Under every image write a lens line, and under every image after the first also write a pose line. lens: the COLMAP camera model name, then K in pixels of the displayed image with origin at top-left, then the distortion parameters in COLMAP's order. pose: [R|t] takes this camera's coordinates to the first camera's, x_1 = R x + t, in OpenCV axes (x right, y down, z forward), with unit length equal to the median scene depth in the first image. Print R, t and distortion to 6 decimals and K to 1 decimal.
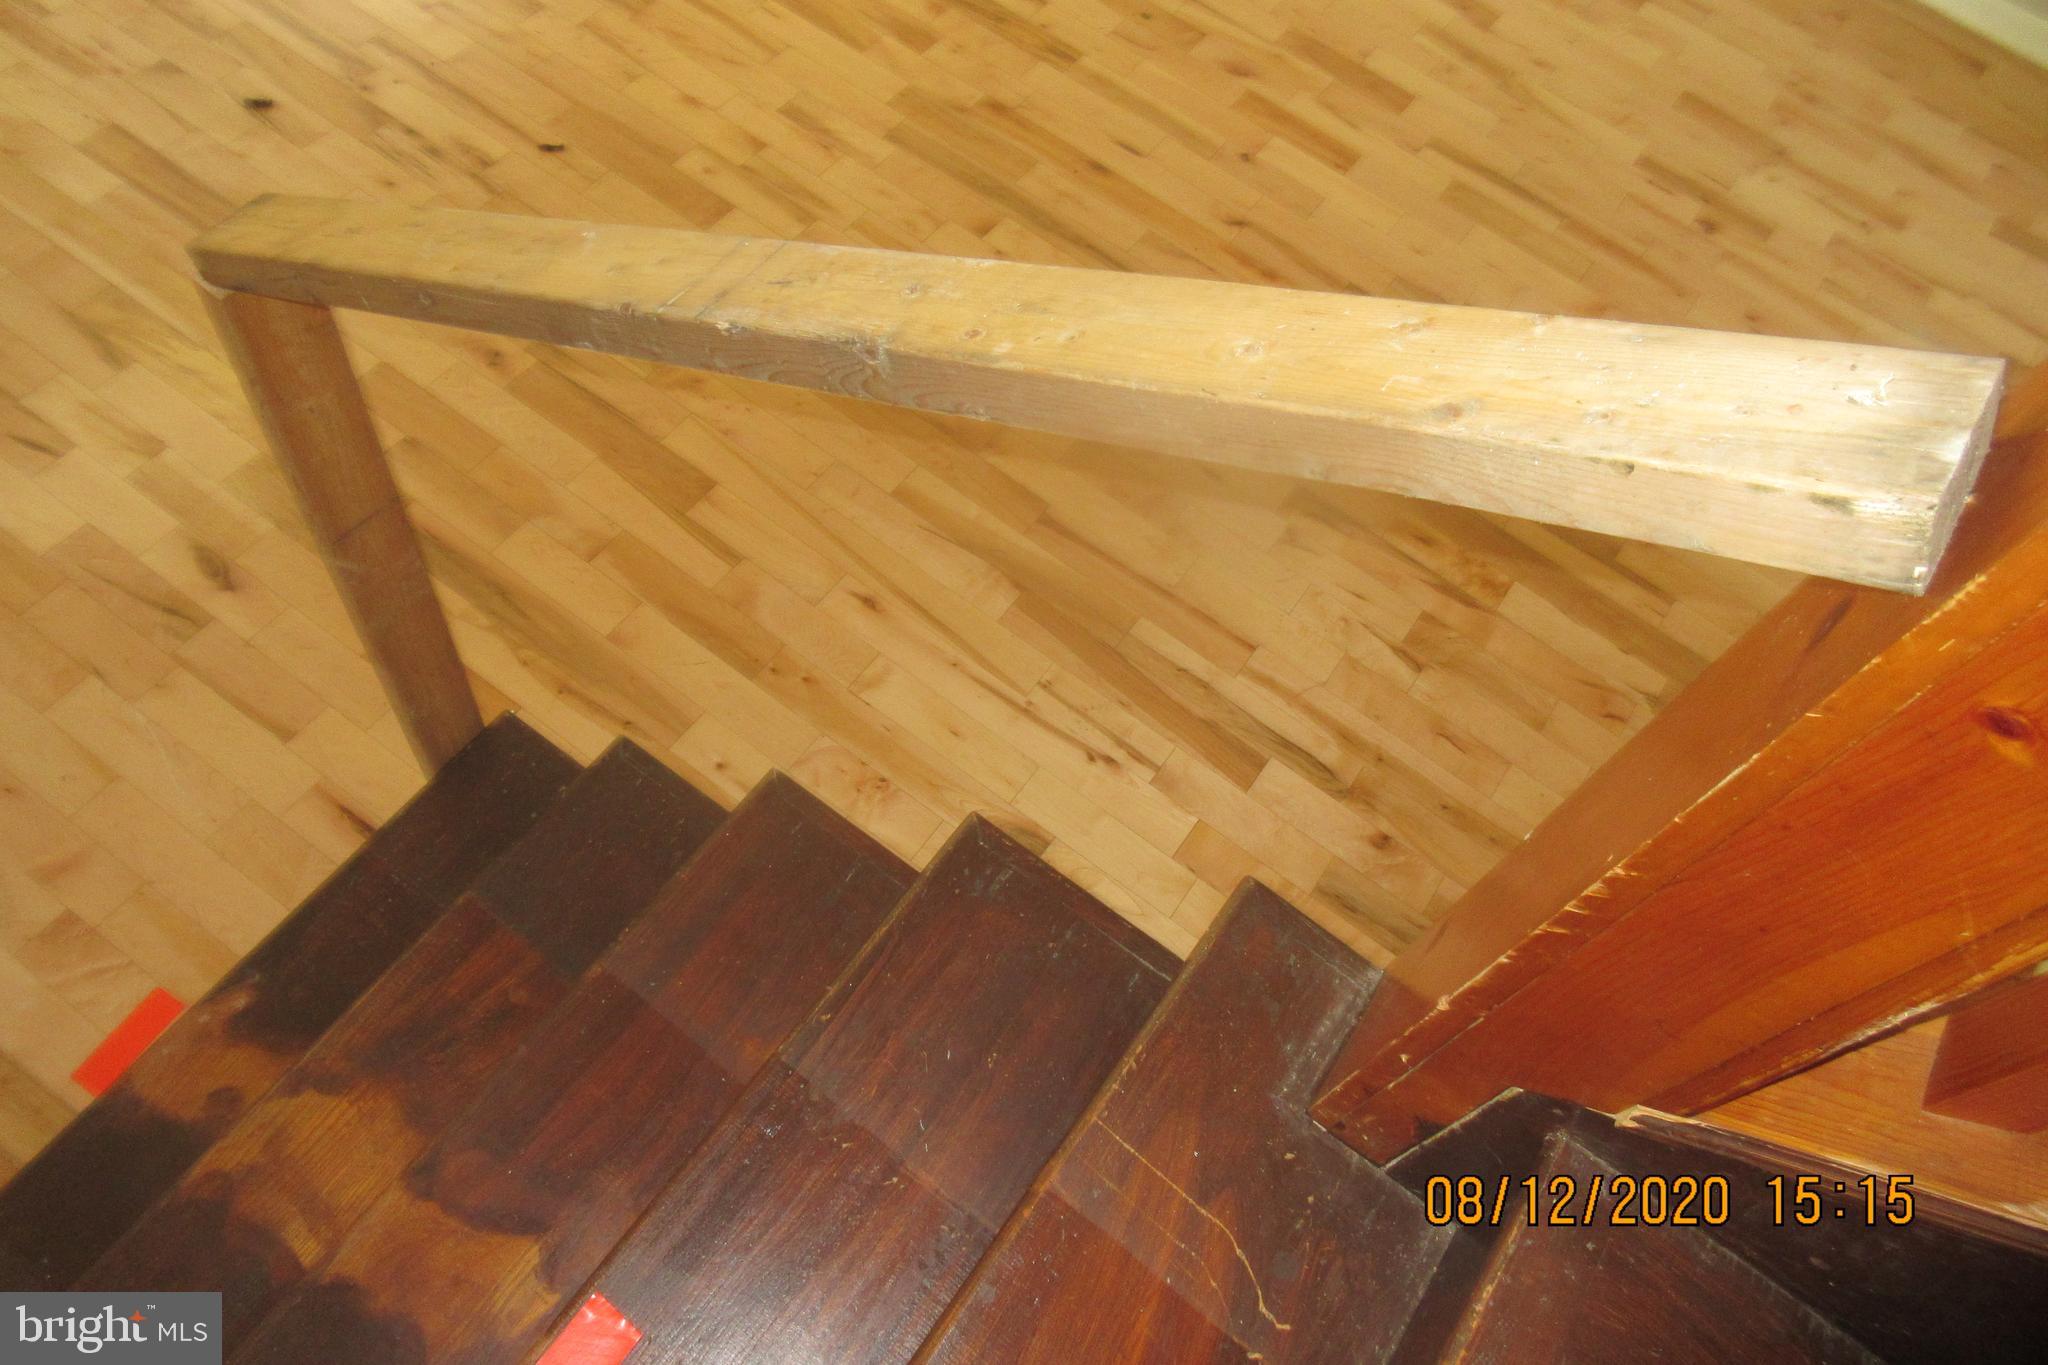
lens RADIAL K [[1507.8, 0, 1032.5], [0, 1507.8, 685.5], [0, 0, 1]] dist [-0.001407, 0.001487]
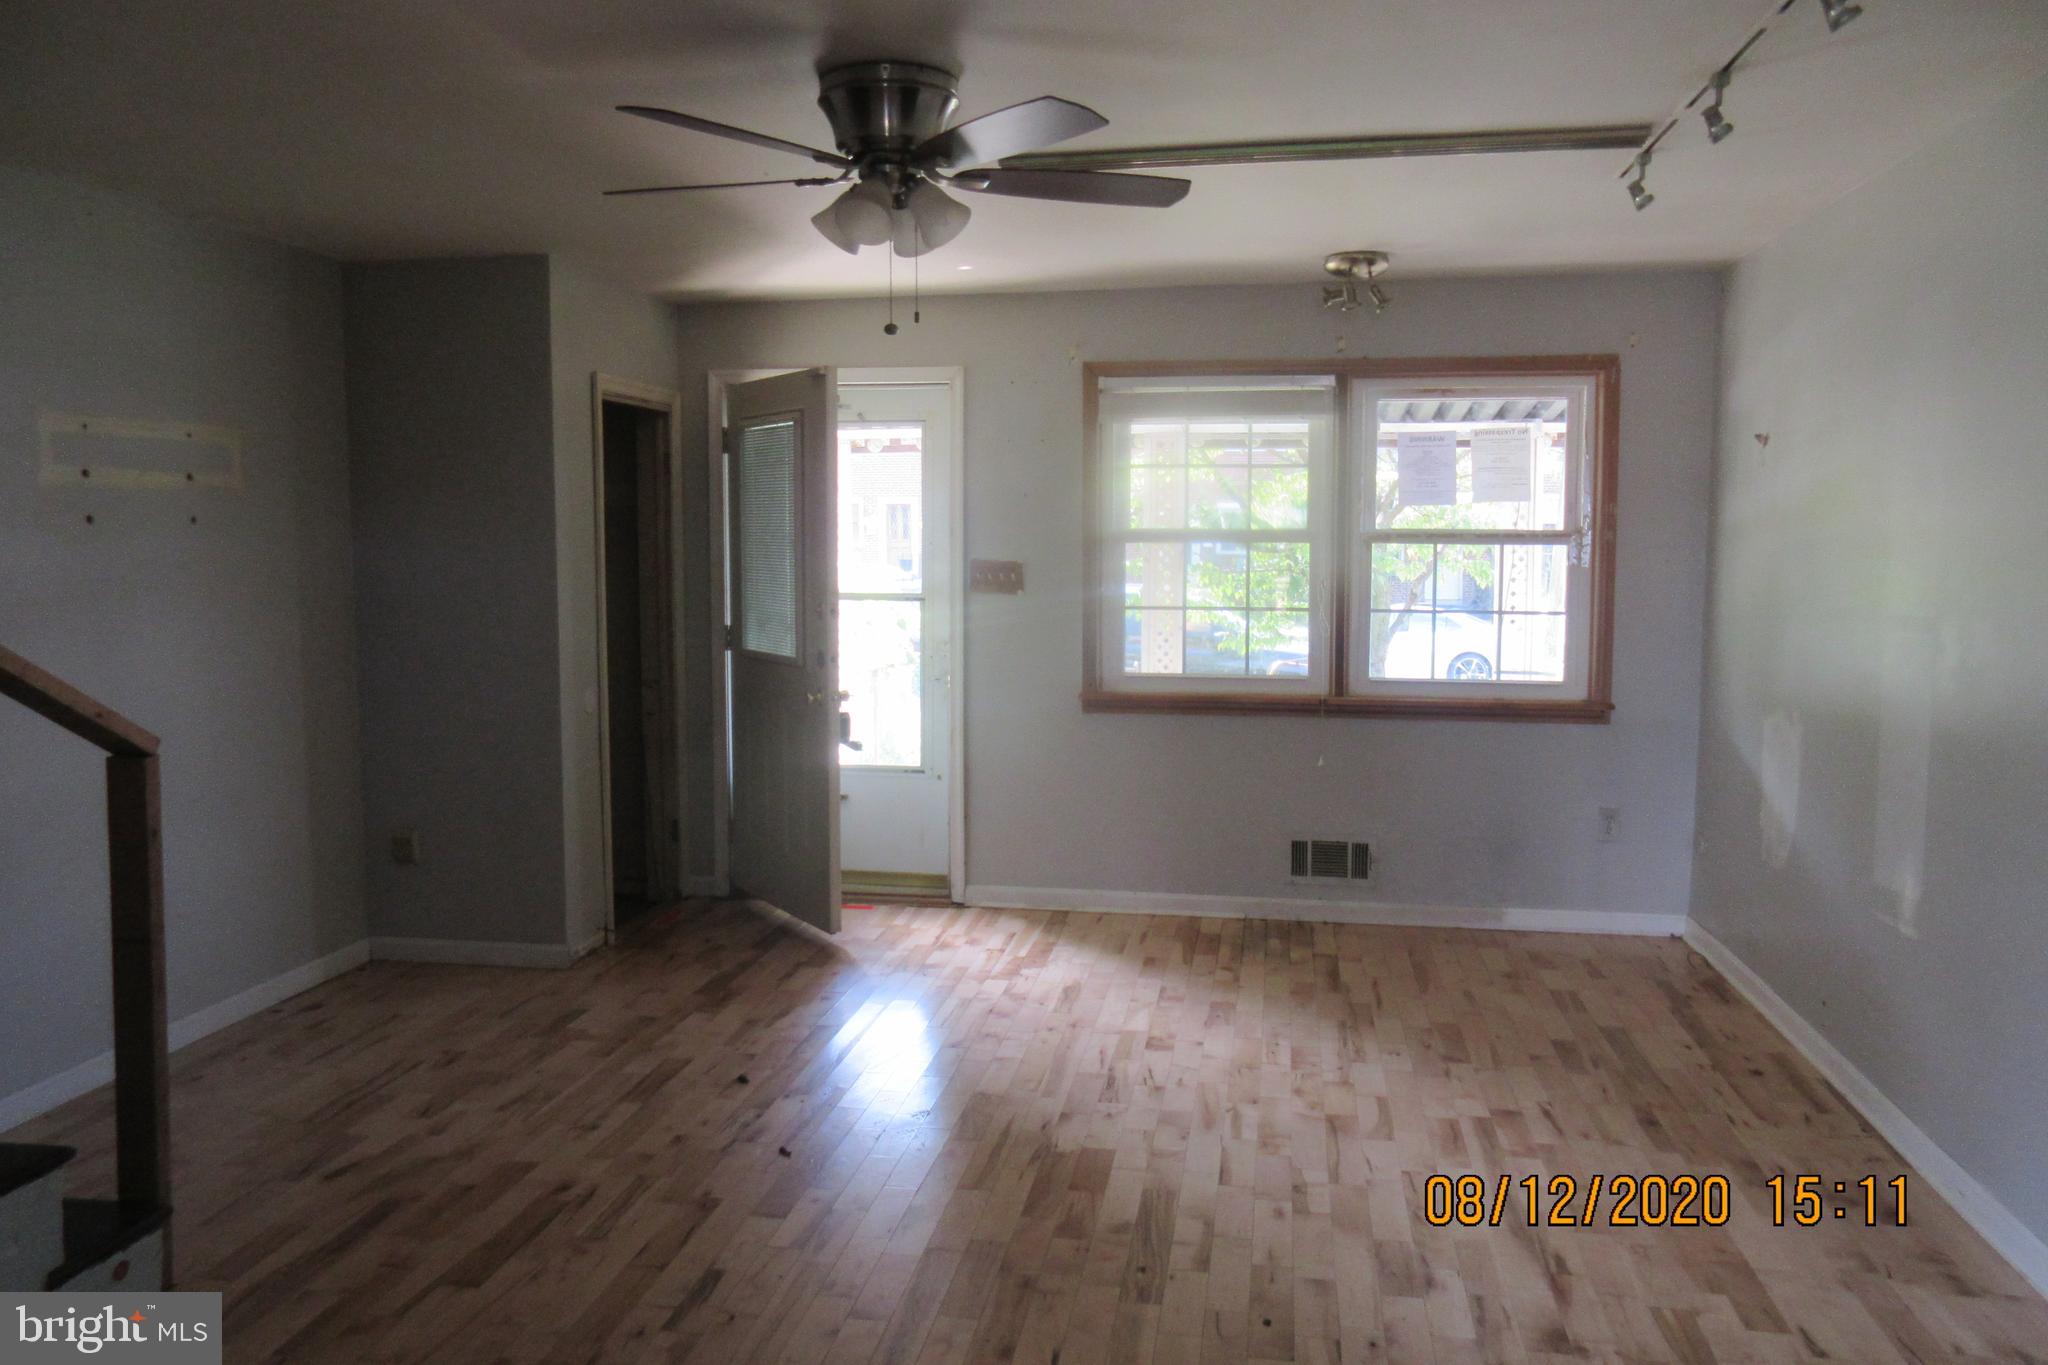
lens RADIAL K [[1507.8, 0, 1033.4], [0, 1507.8, 677.4], [0, 0, 1]] dist [-0.001407, 0.001487]
pose [[0.419627, -0.063475, -0.905475, 1.069288], [-0.760090, 0.520705, -0.388753, -0.253061], [0.496161, 0.851374, 0.170255, 0.599378]]
